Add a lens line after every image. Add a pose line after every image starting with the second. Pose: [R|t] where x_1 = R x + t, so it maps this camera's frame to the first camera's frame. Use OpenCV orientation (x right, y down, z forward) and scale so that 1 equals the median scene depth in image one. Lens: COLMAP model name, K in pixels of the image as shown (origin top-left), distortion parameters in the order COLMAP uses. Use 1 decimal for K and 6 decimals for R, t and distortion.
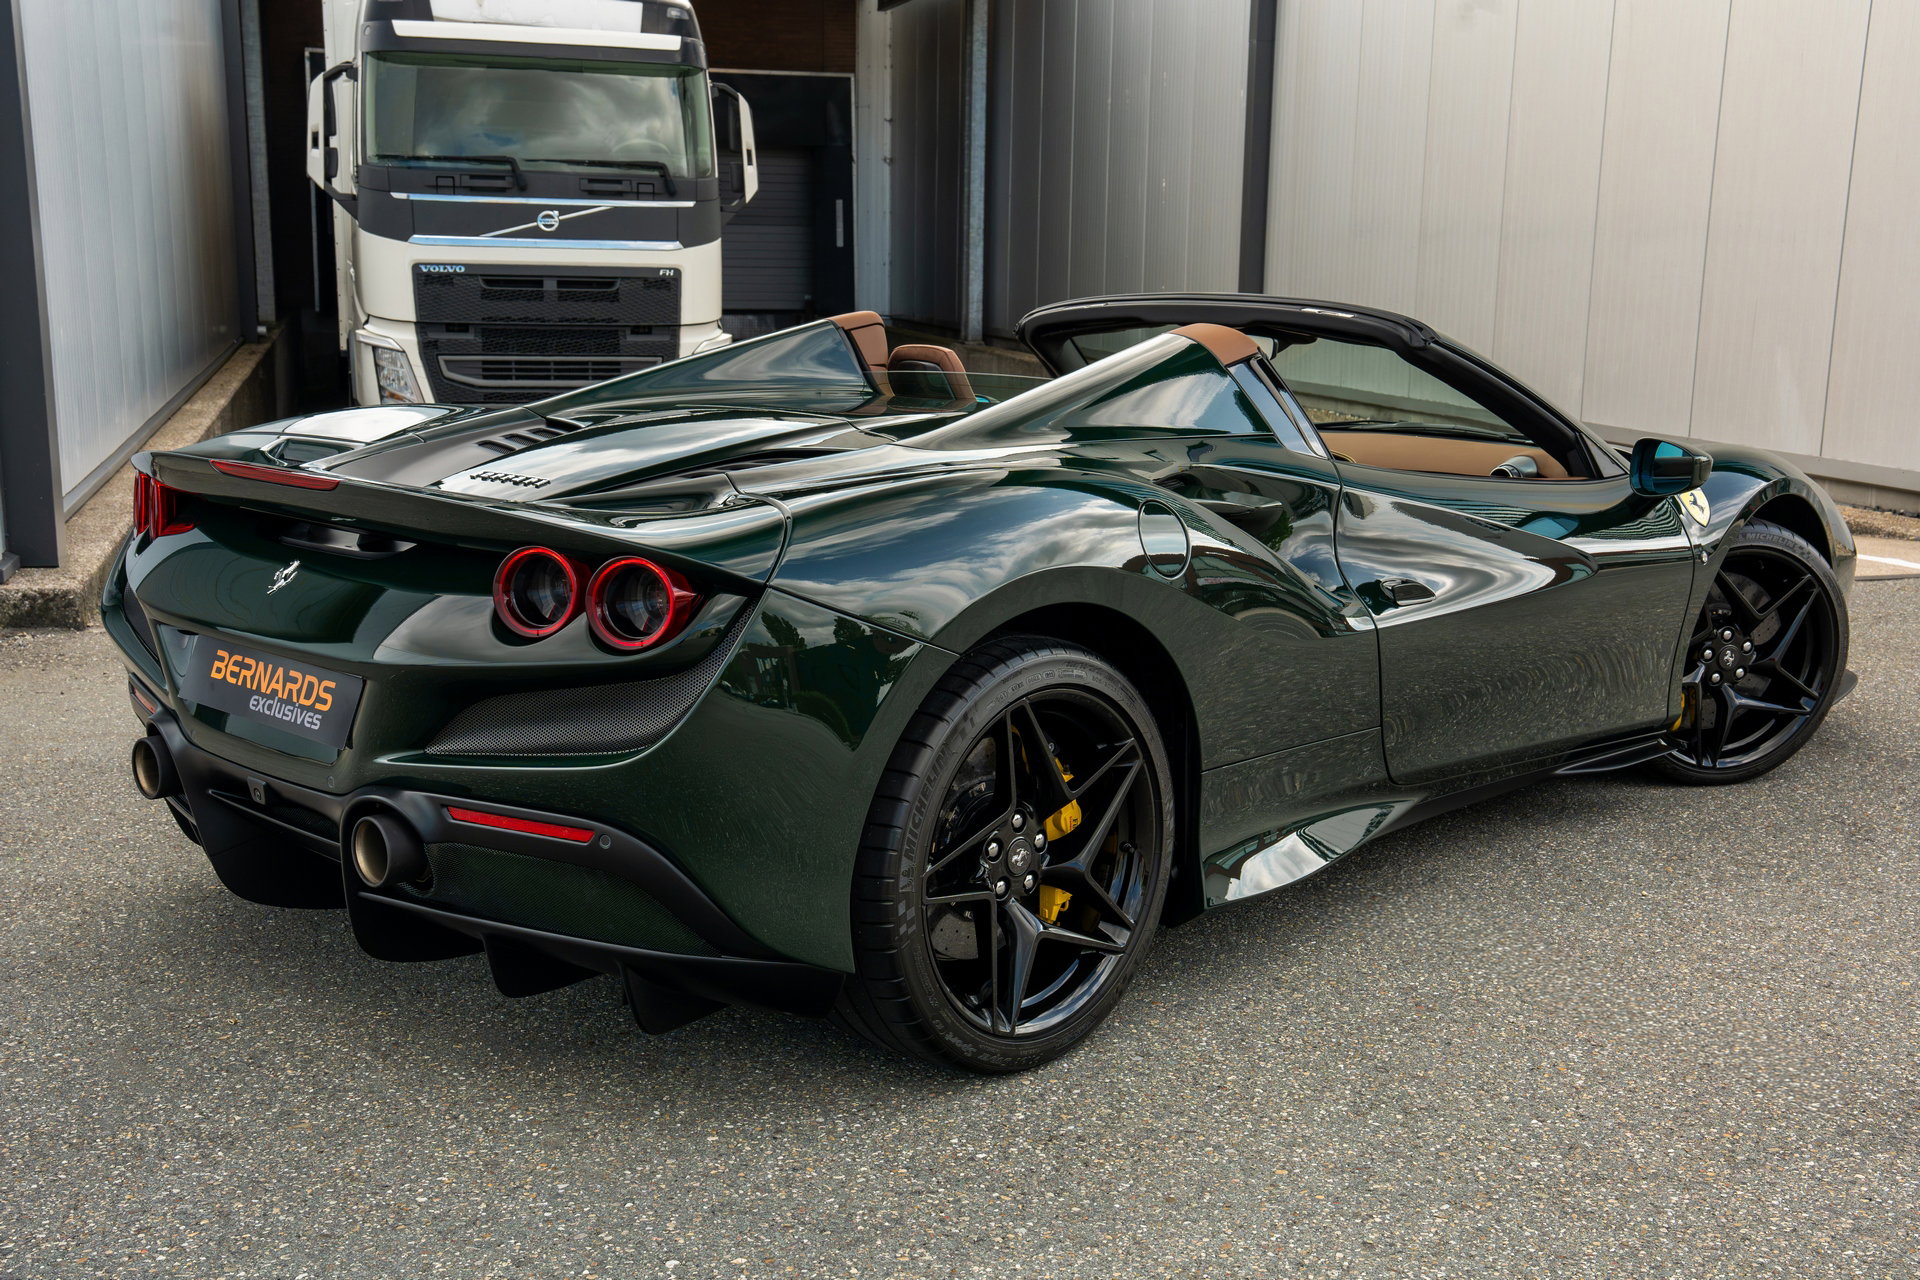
lens RADIAL K [[2150.0, 0, 966.7], [0, 2150.0, 662.6], [0, 0, 1]] dist [0.035262, 0.148768]
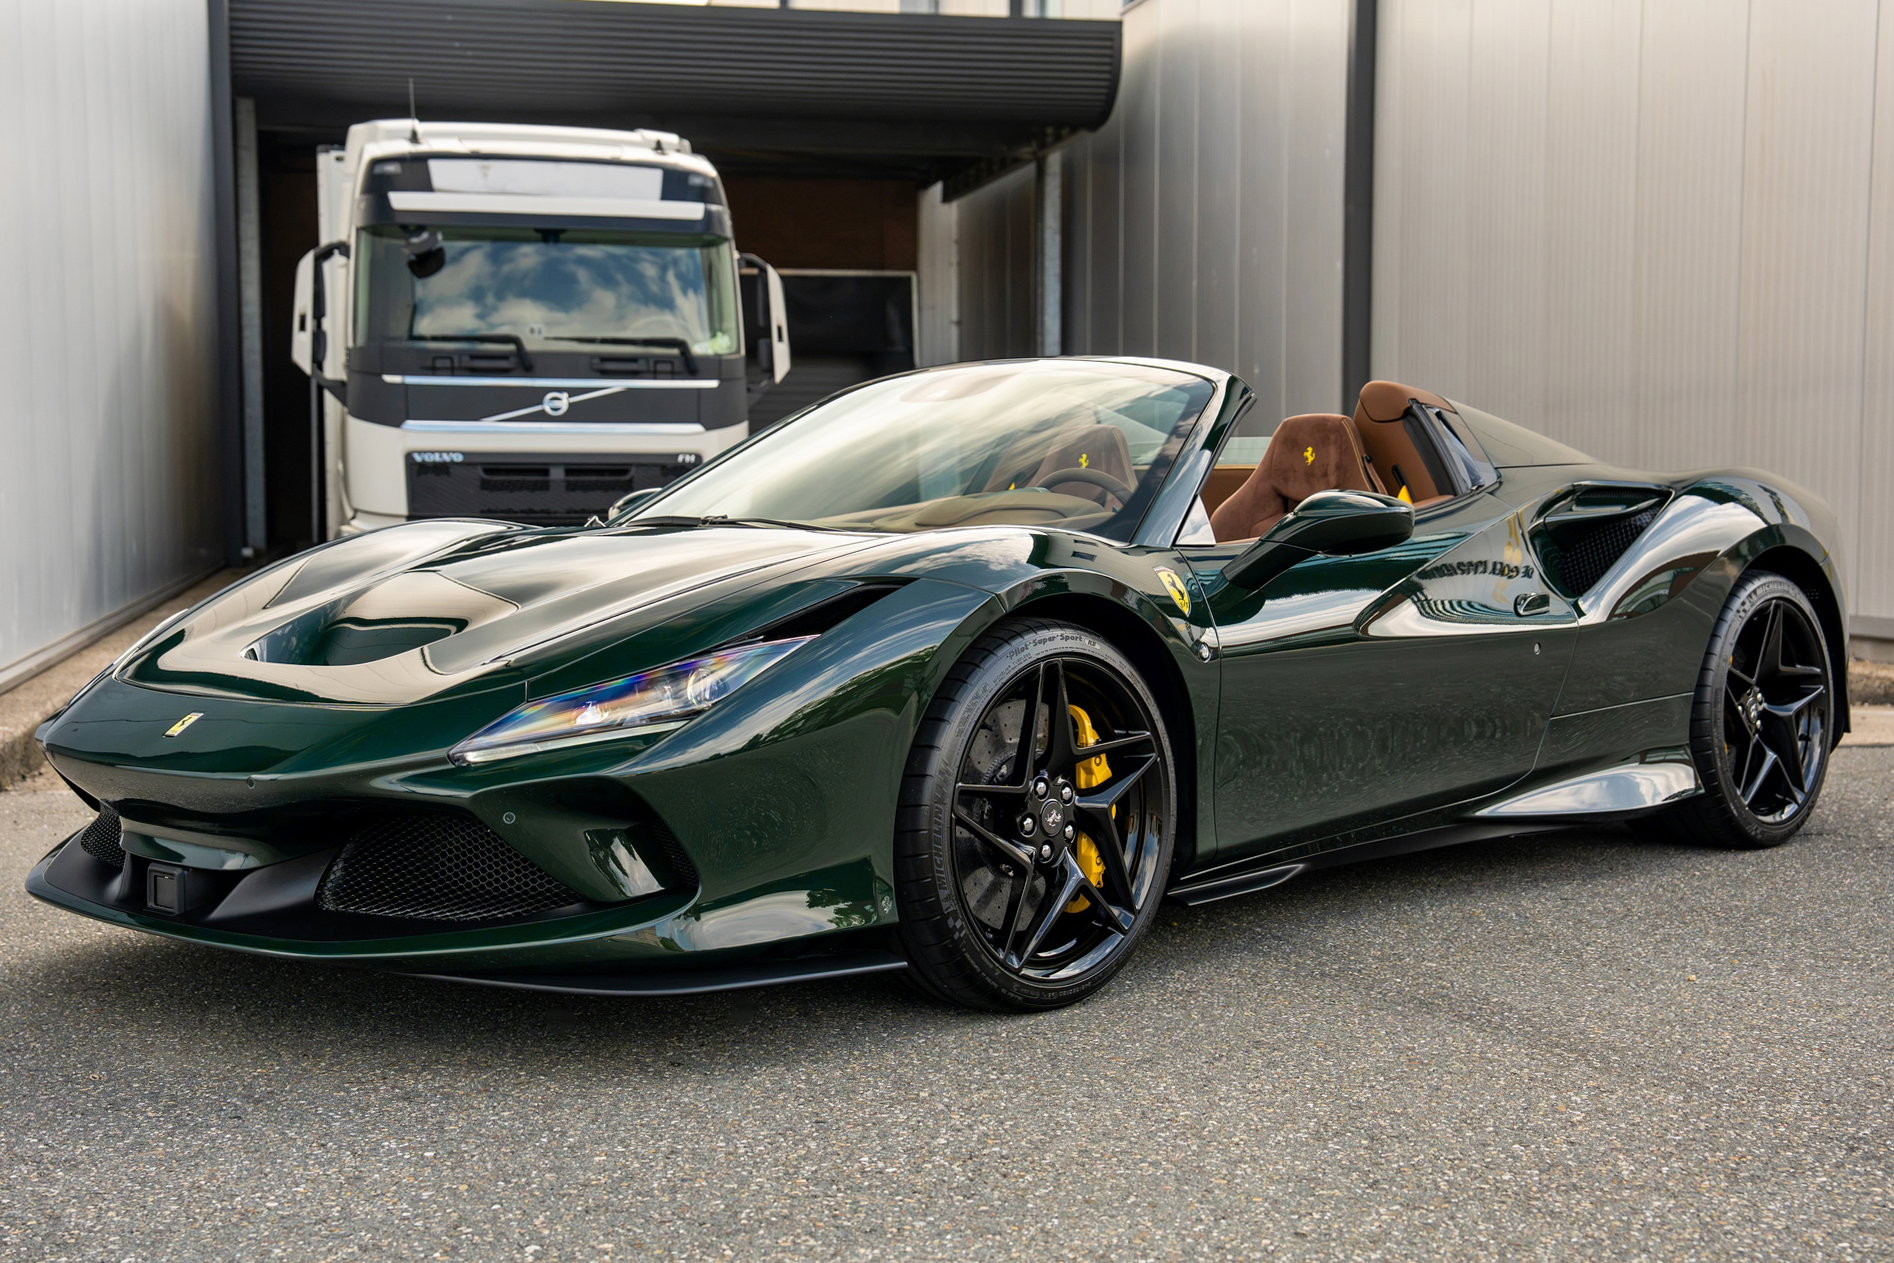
lens RADIAL K [[2509.2, 0, 950.0], [0, 2509.2, 631.7], [0, 0, 1]] dist [0.107225, 0.143061]
pose [[0.998705, -0.014336, -0.048820, 0.067881], [0.007485, 0.990442, -0.137727, 0.118041], [0.050328, 0.137183, 0.989266, -0.063992]]
